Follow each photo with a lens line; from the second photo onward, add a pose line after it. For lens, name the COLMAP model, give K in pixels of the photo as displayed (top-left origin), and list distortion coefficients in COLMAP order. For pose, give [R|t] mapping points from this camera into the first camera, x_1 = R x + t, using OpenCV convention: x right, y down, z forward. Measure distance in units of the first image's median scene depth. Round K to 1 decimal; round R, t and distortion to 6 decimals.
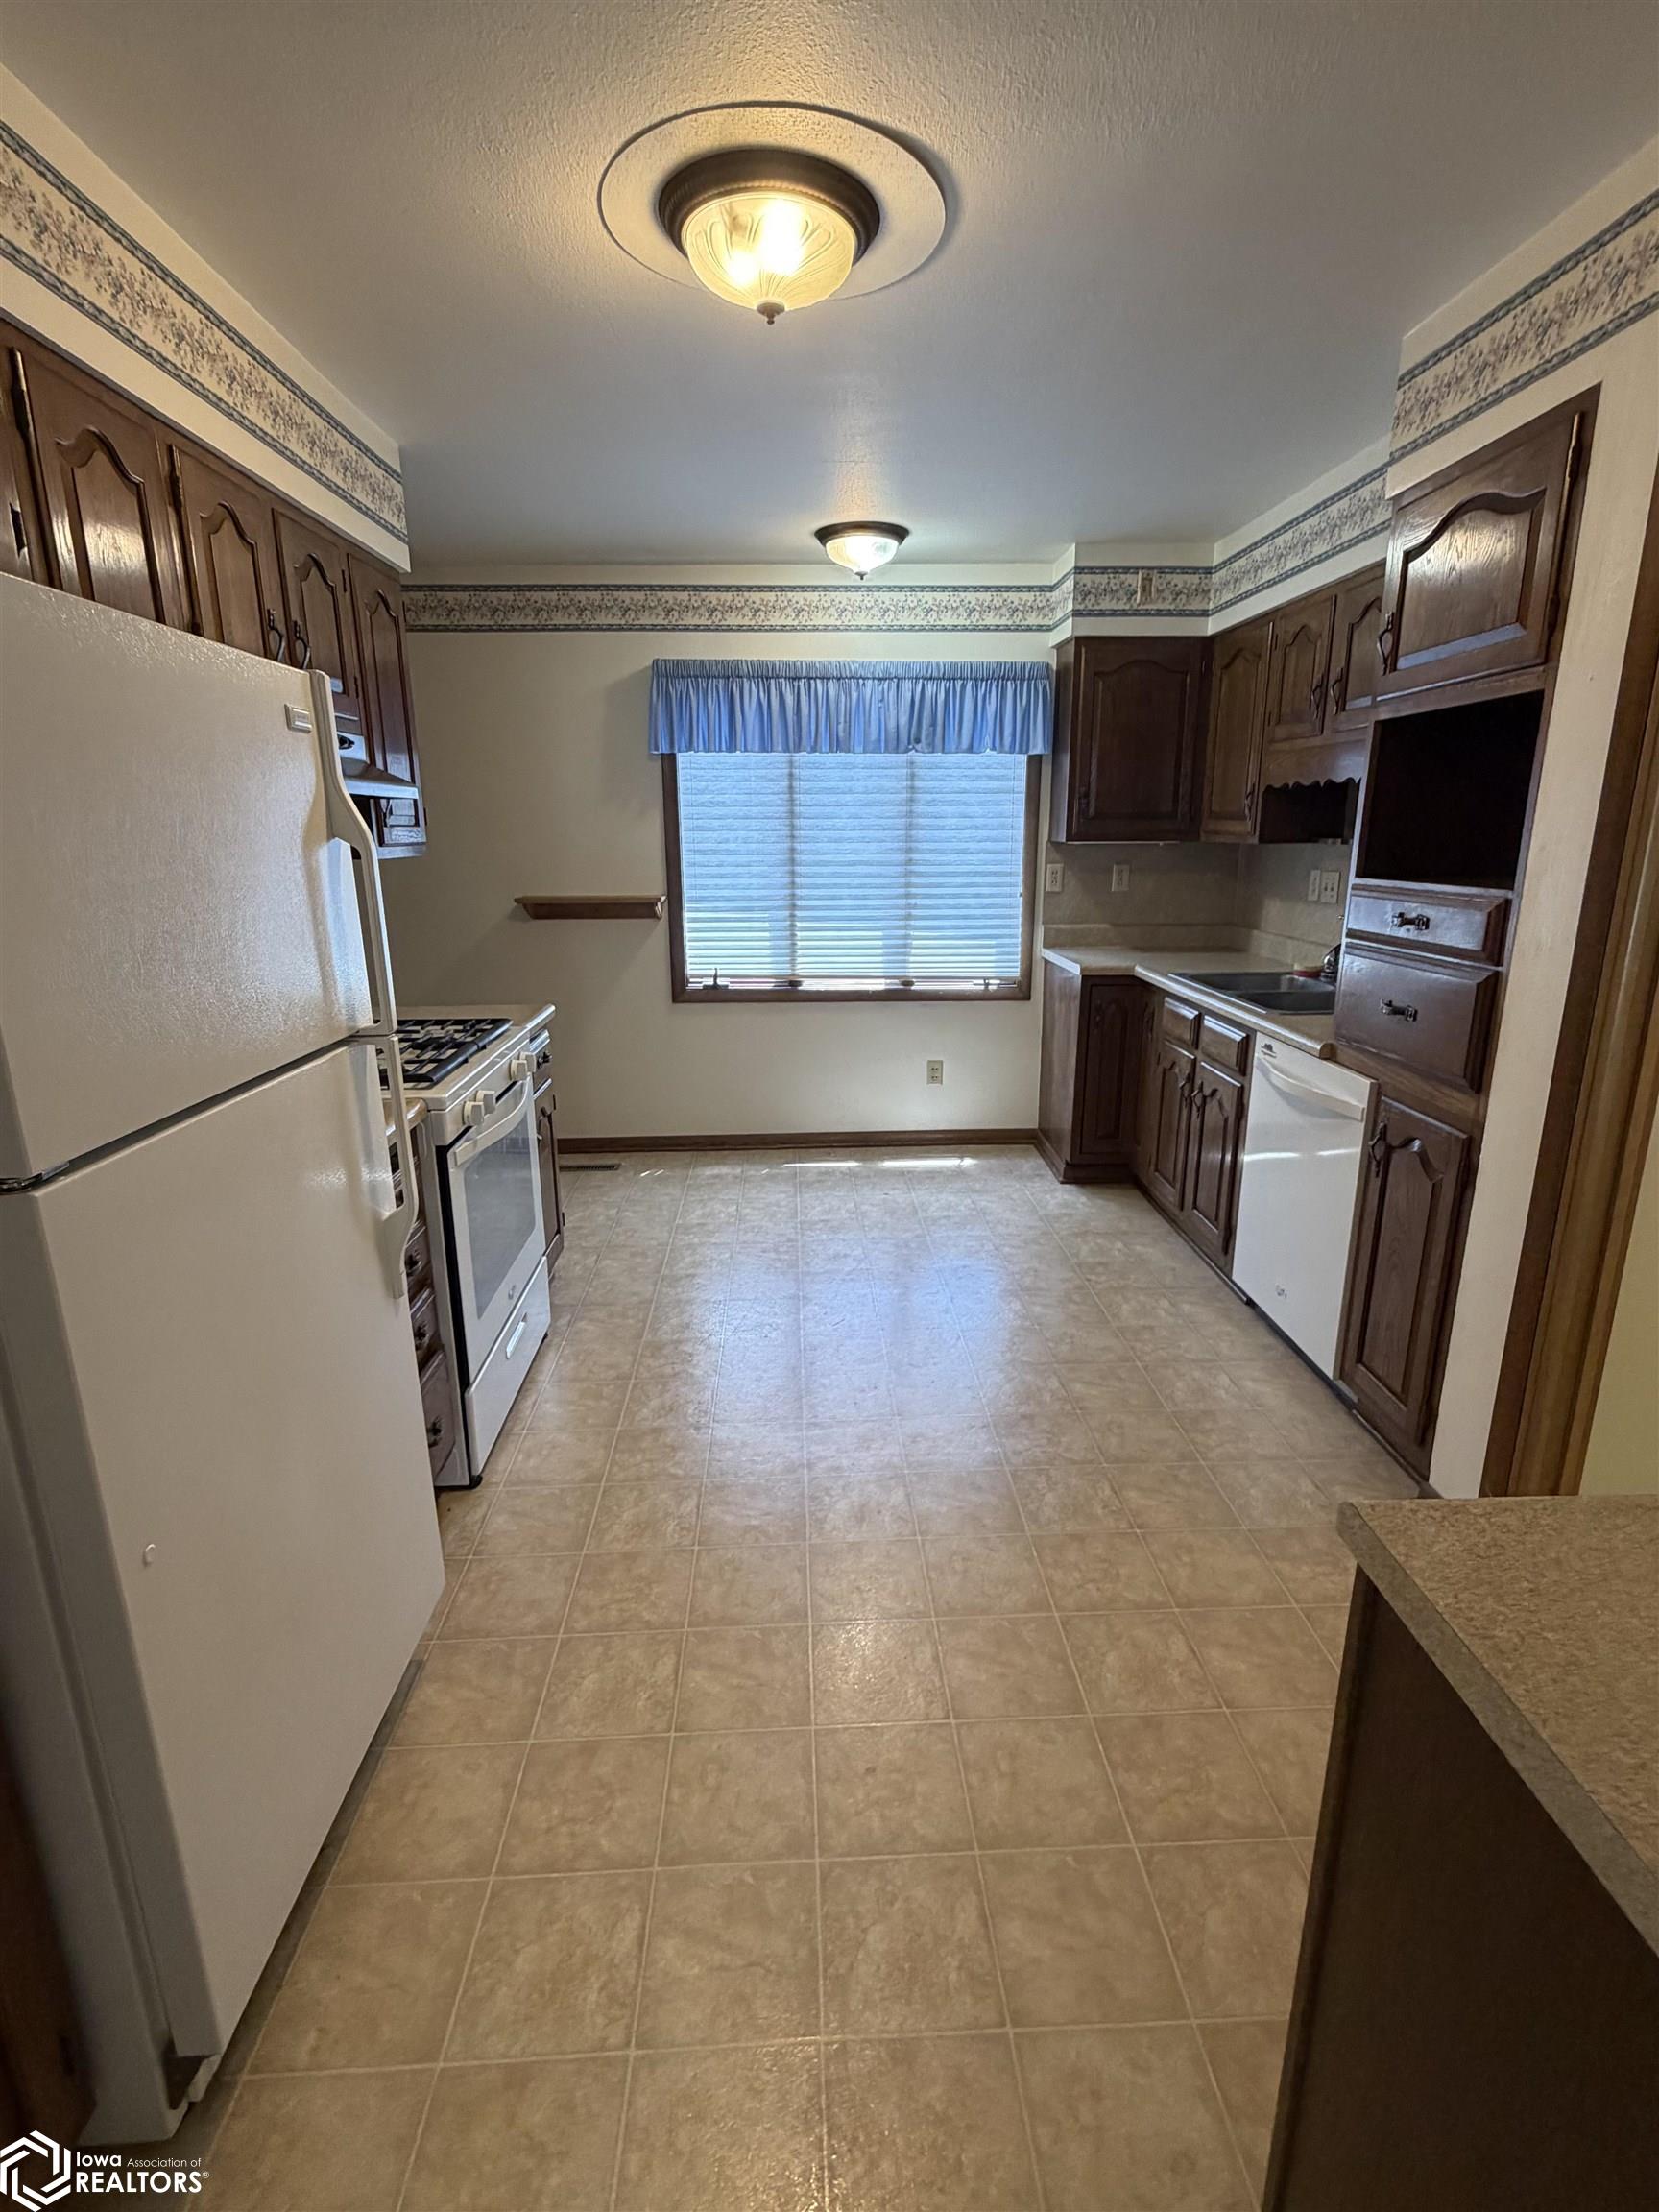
lens RADIAL K [[1035.1, 0, 851.0], [0, 1035.1, 1101.9], [0, 0, 1]] dist [0.000468, -0.000111]
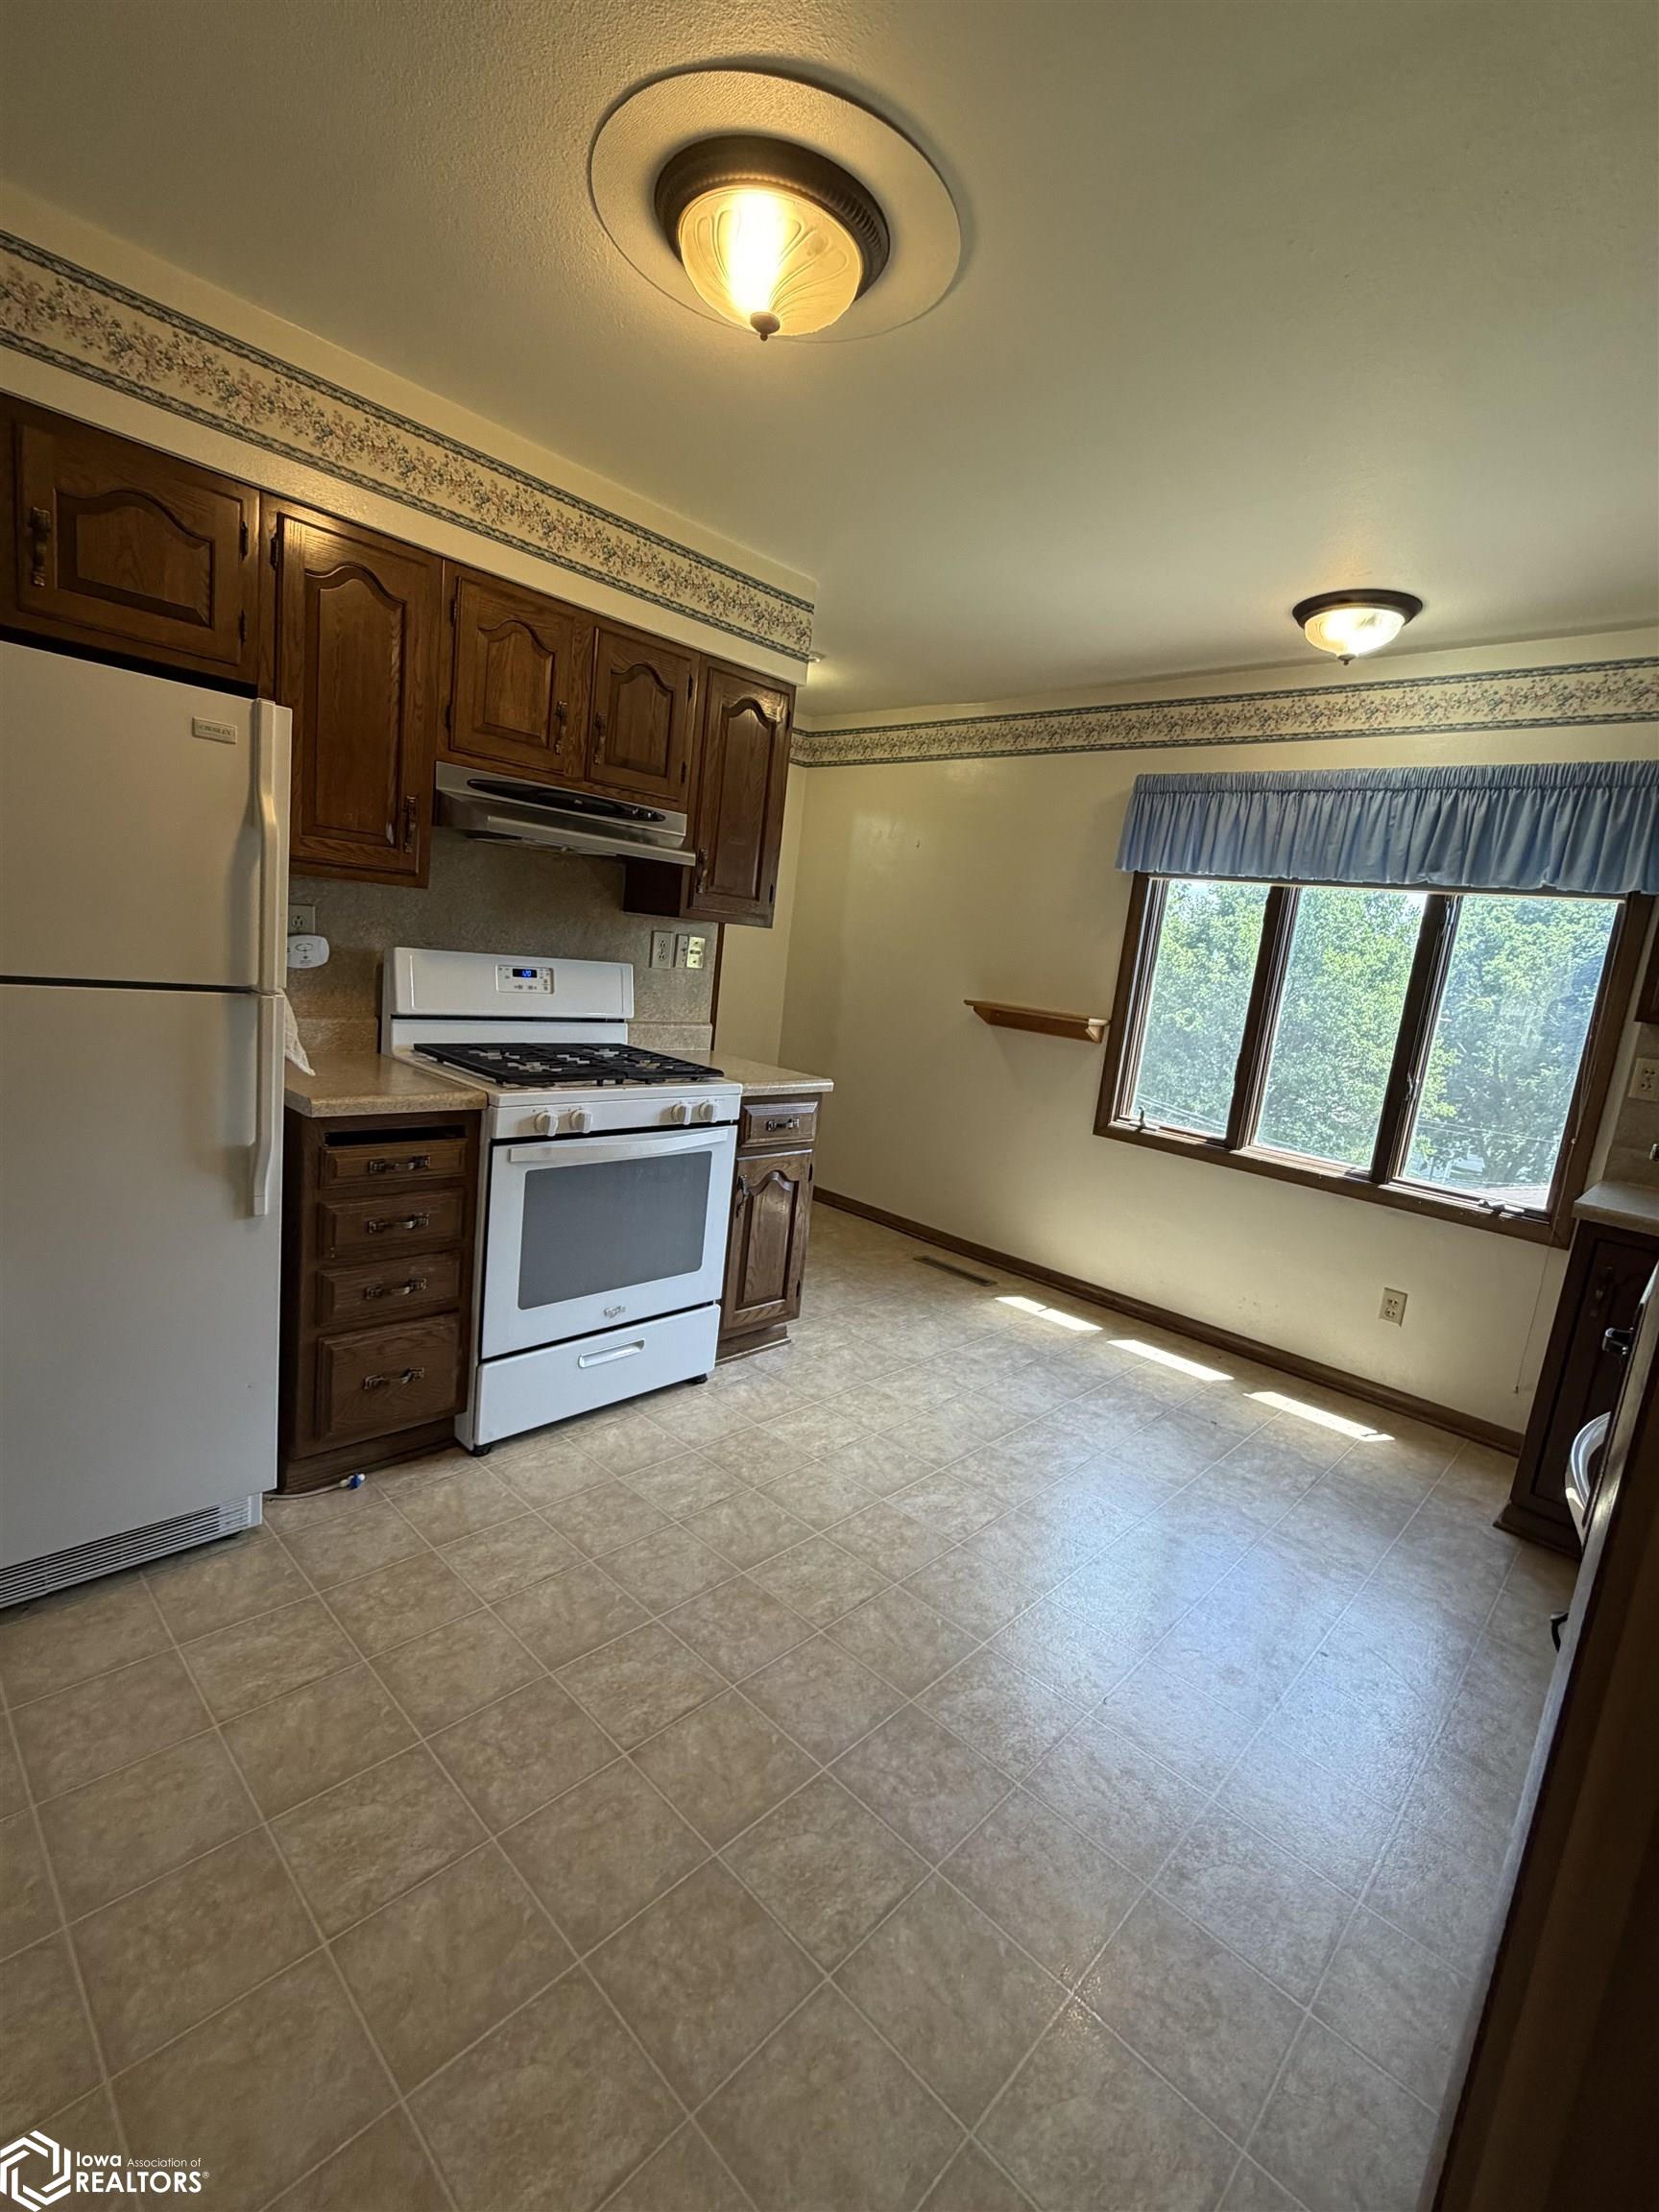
lens RADIAL K [[977.4, 0, 842.0], [0, 977.4, 1104.3], [0, 0, 1]] dist [0.001023, -0.000493]
pose [[0.689355, 0.199558, -0.696395, 0.300227], [-0.294281, 0.955559, -0.017483, -0.043382], [0.661958, 0.216987, 0.717446, 0.238278]]
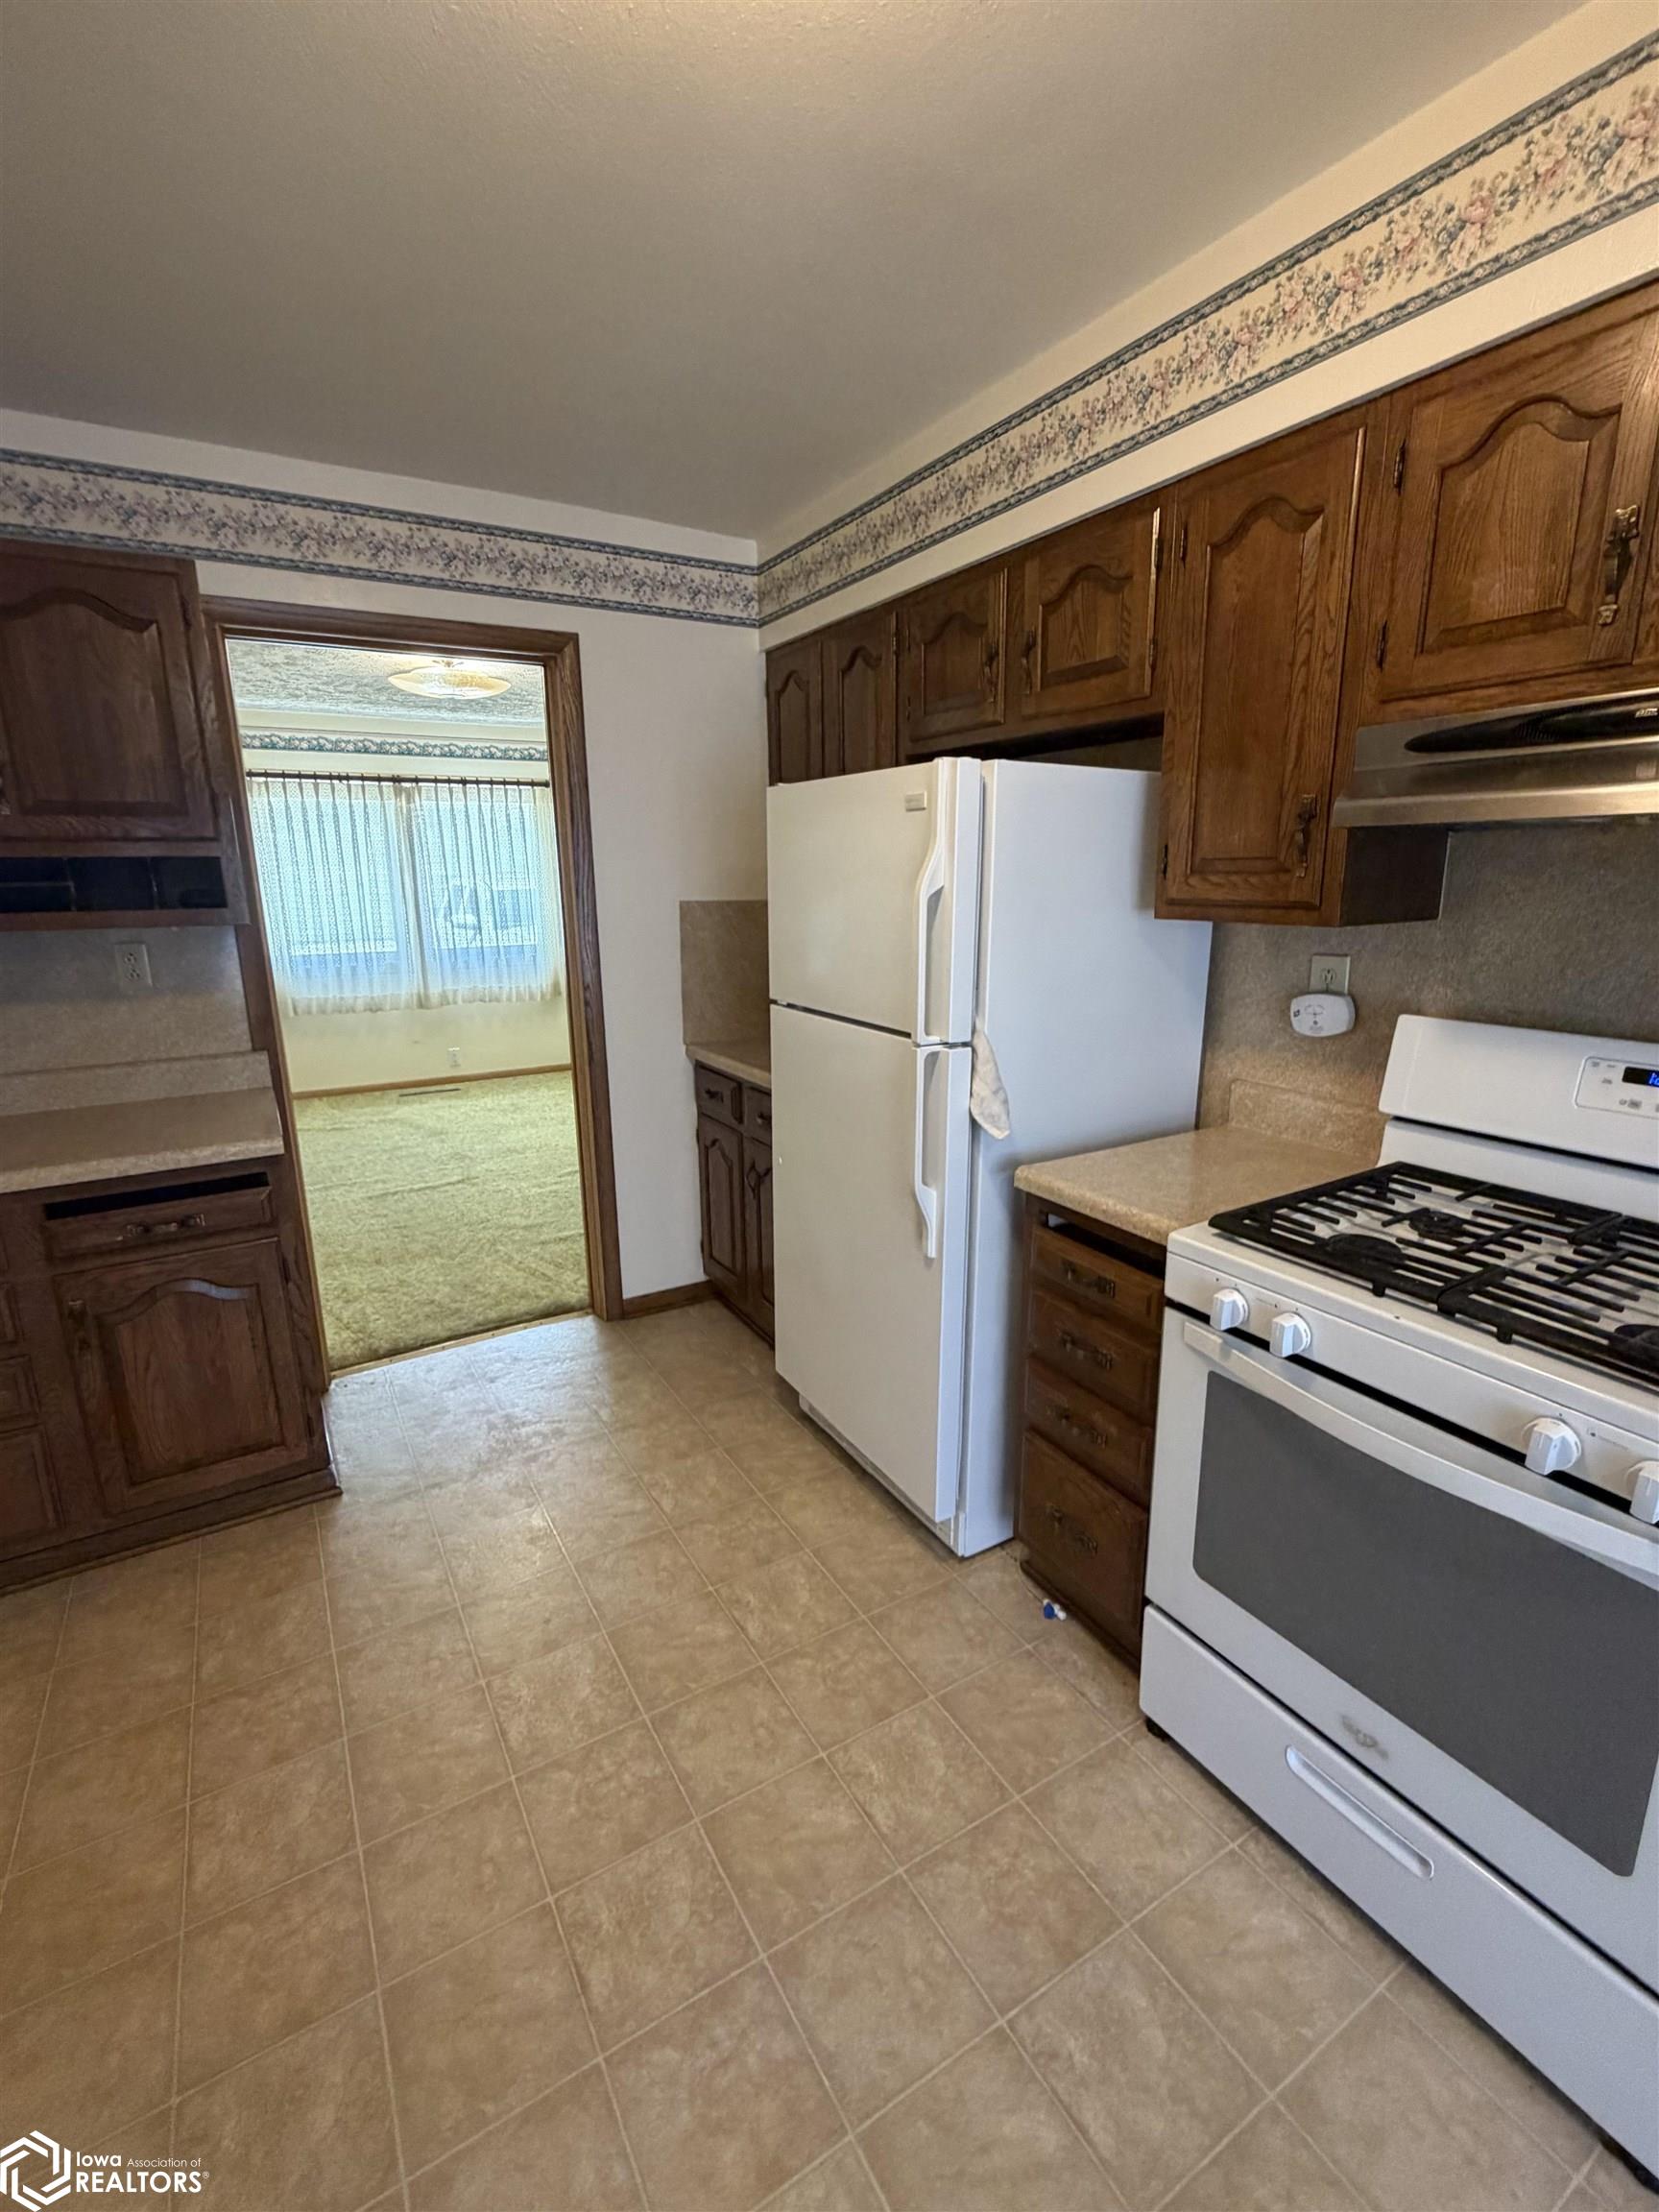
lens RADIAL K [[977.4, 0, 830.7], [0, 977.4, 1104.2], [0, 0, 1]] dist [0.001023, -0.000493]
pose [[-0.887147, 0.122421, -0.444952, 0.060538], [-0.100686, 0.889599, 0.445506, -0.189461], [0.450368, 0.440030, -0.776880, 0.694108]]
